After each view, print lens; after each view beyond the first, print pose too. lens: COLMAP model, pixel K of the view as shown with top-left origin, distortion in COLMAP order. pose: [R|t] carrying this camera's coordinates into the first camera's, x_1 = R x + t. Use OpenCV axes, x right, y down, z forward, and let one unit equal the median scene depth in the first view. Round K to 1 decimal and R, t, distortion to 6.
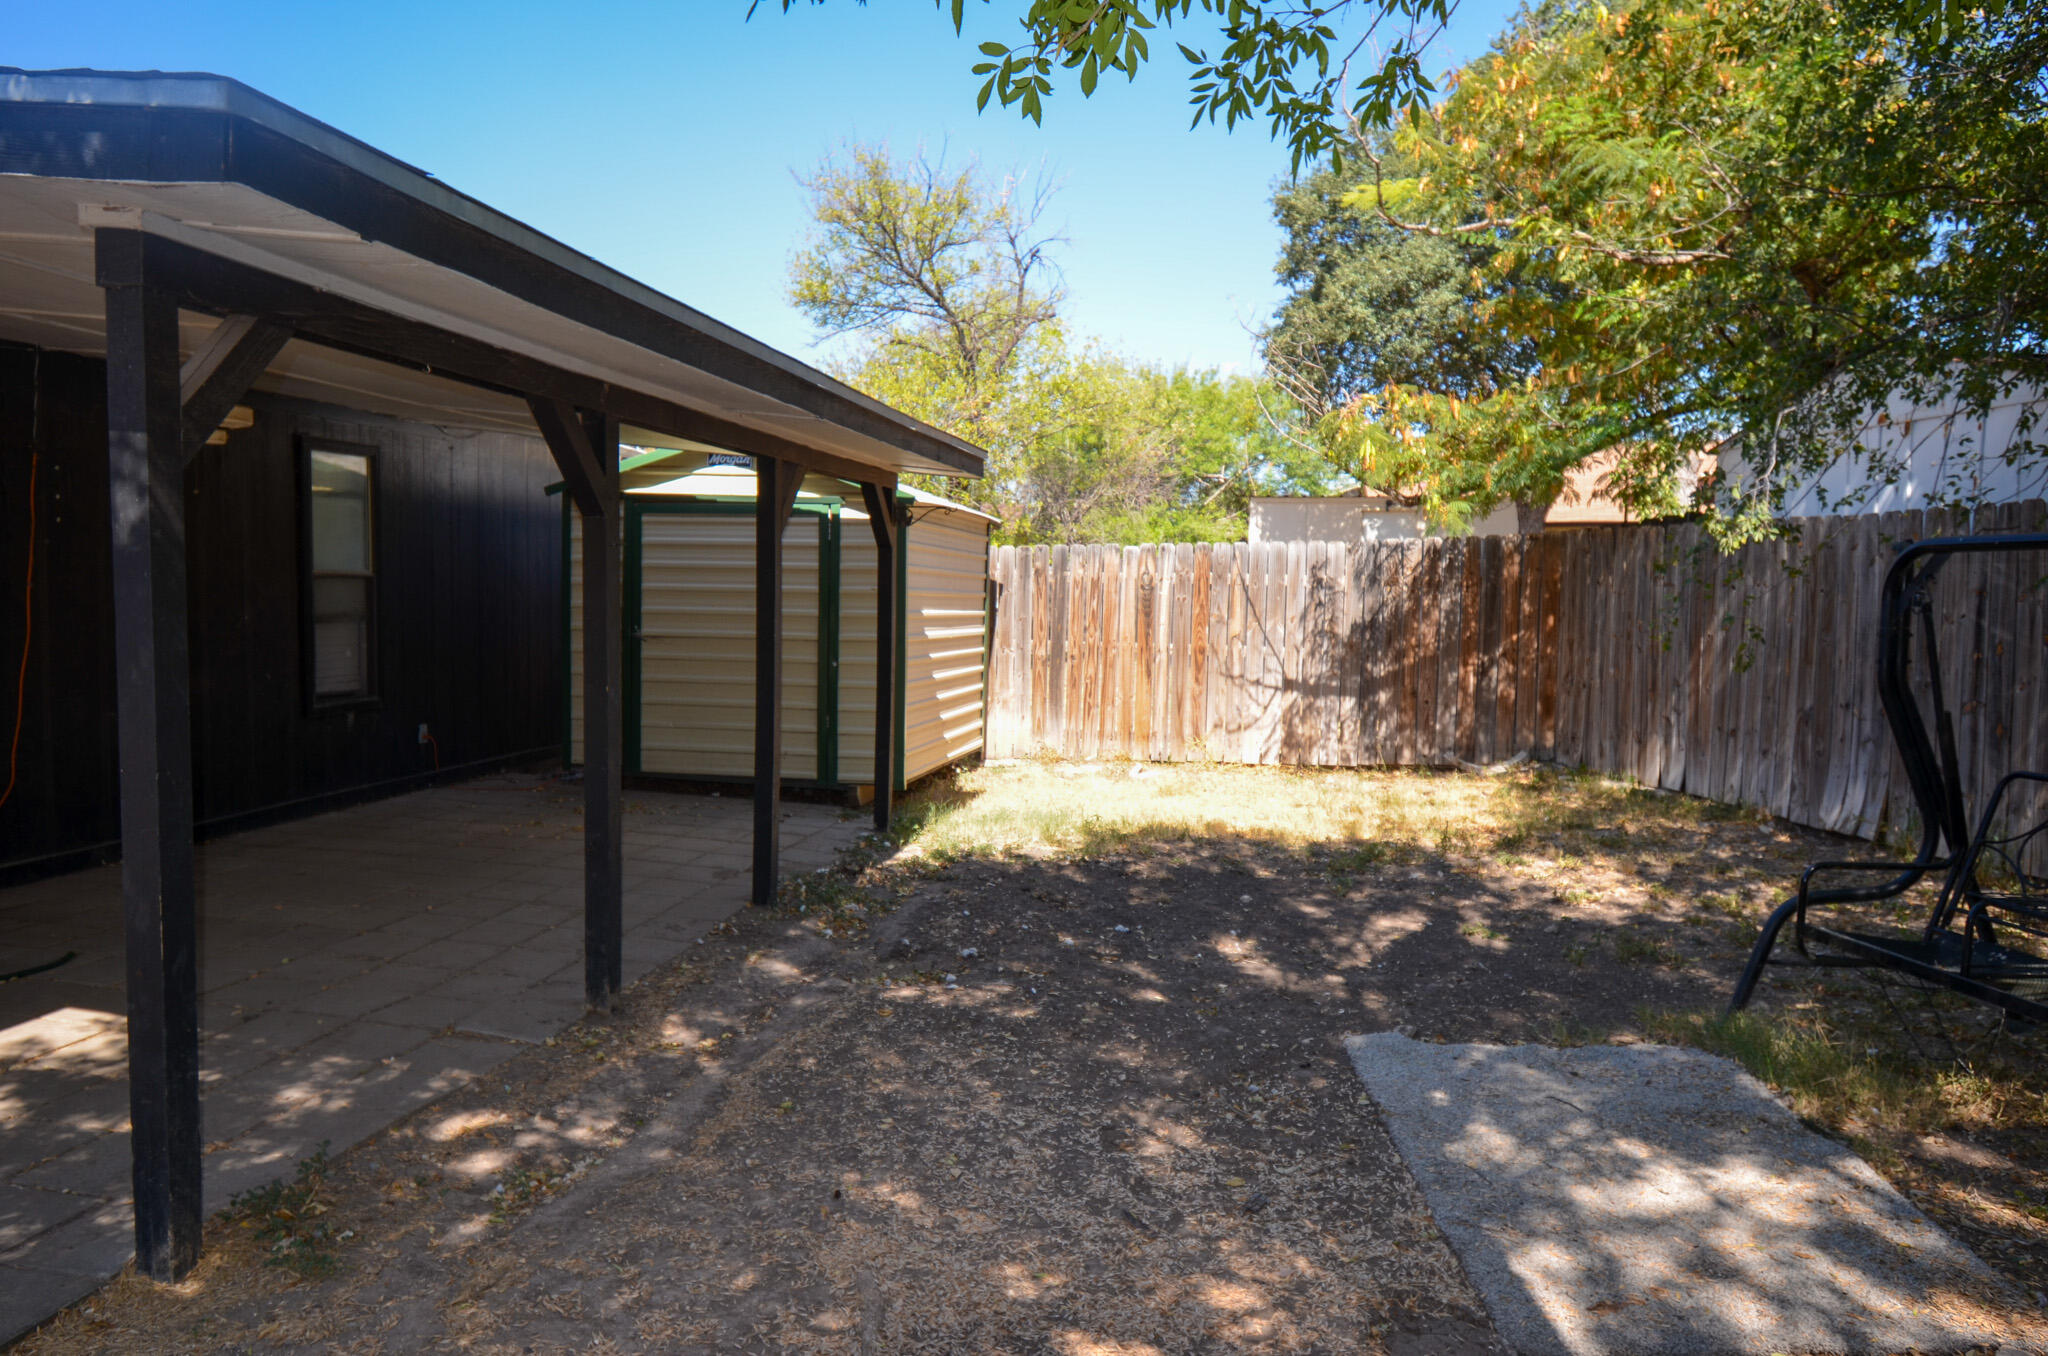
lens RADIAL K [[1342.6, 0, 1024.0], [0, 1342.6, 678.0], [0, 0, 1]] dist [-0.003242, -0.001900]
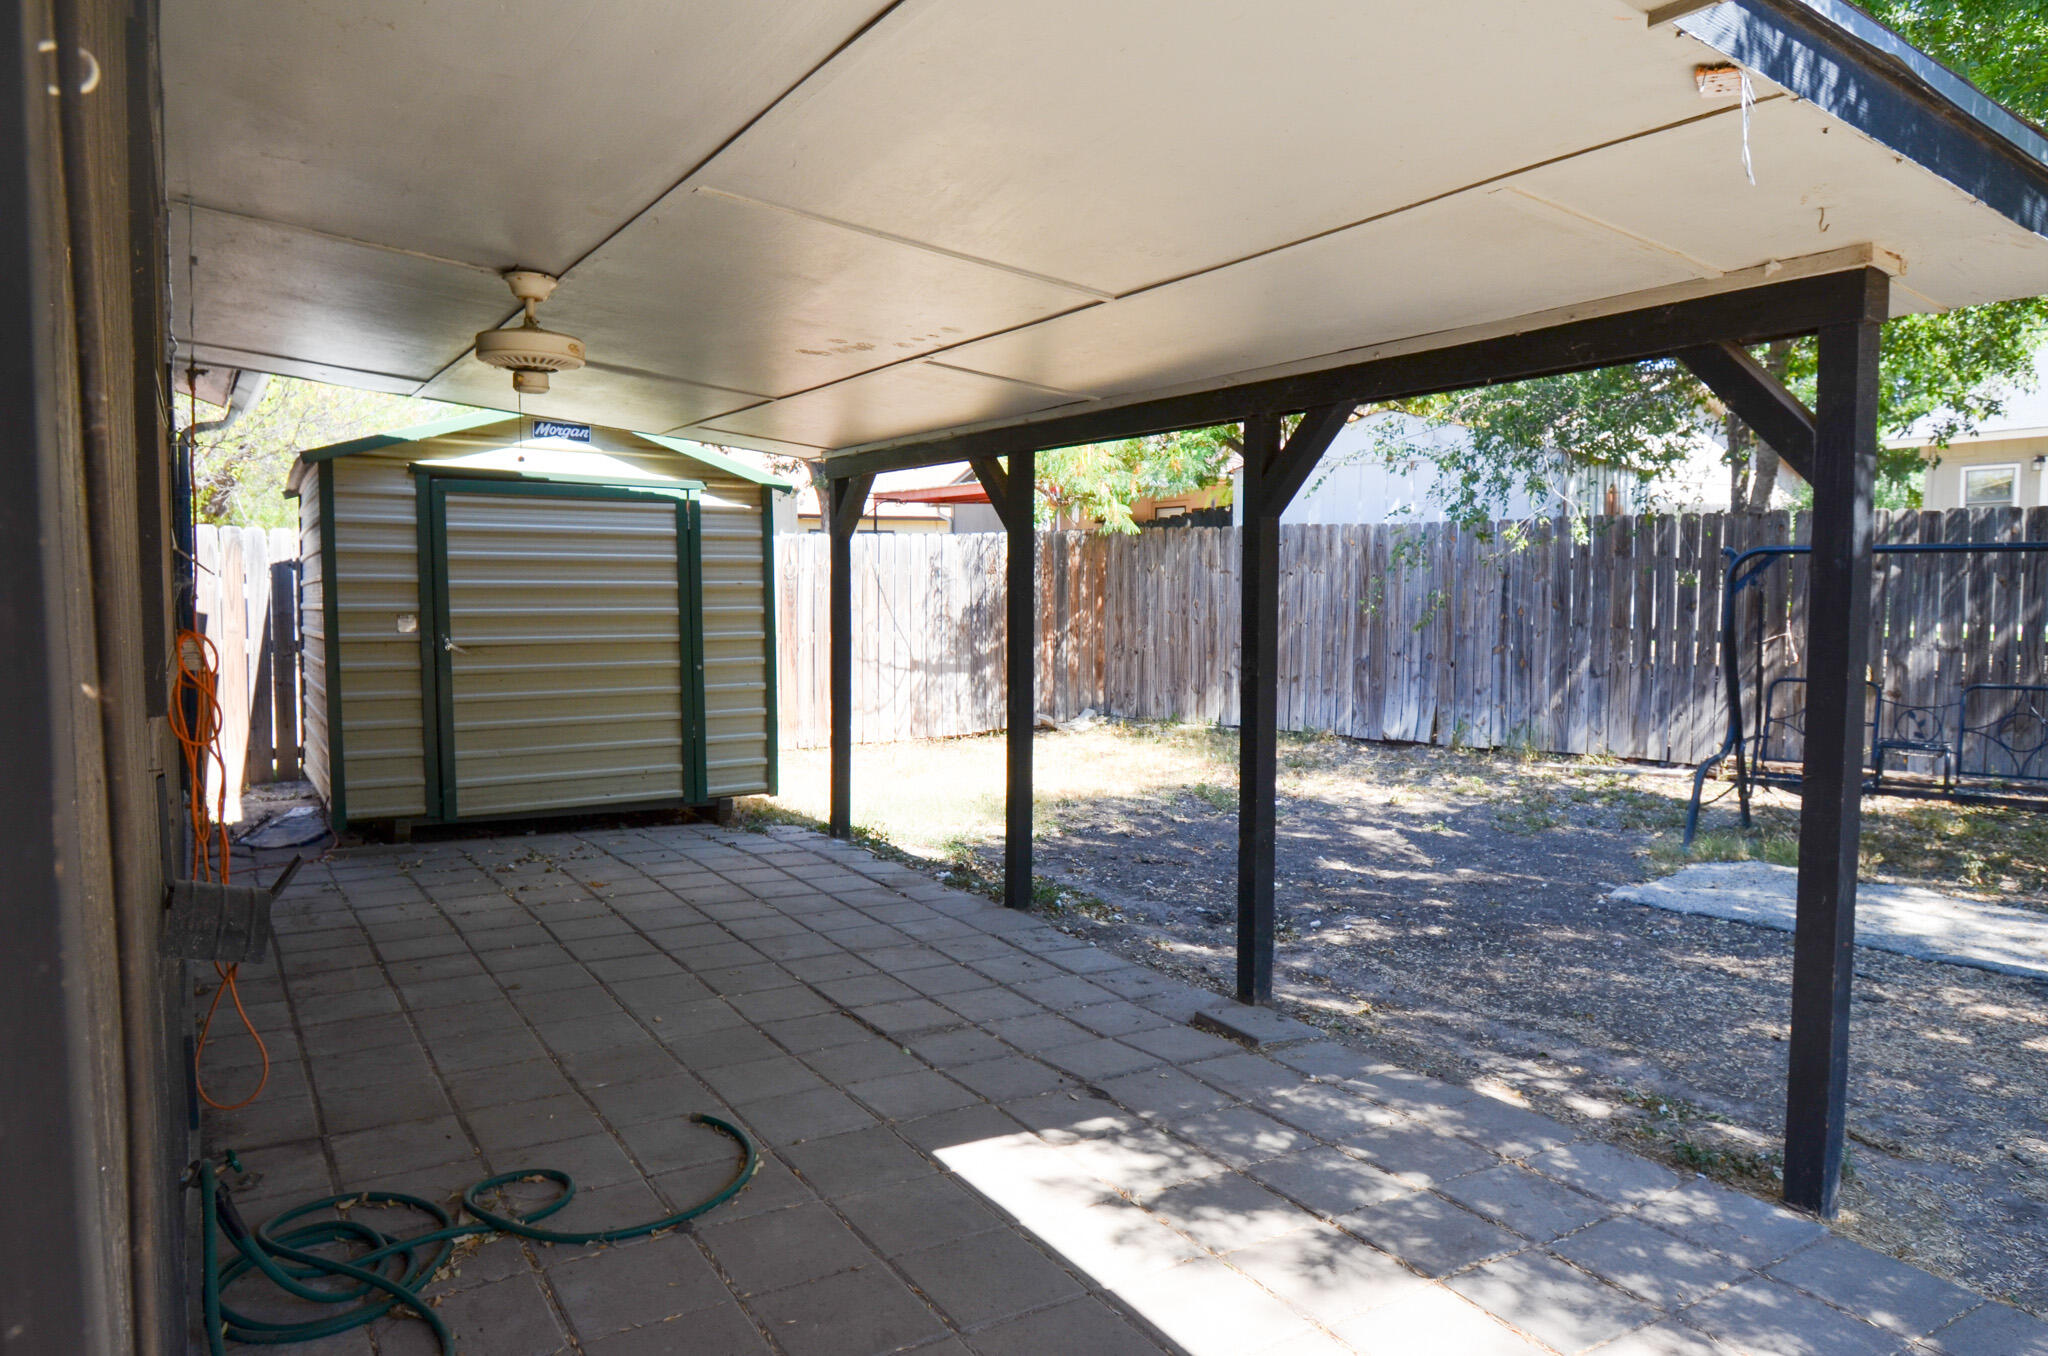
lens RADIAL K [[1301.1, 0, 1024.0], [0, 1301.1, 678.0], [0, 0, 1]] dist [0.003694, -0.025193]
pose [[0.733233, -0.063011, 0.677052, -0.559458], [0.053003, 0.997964, 0.035477, -0.021662], [-0.677909, 0.009873, 0.735080, 0.200844]]
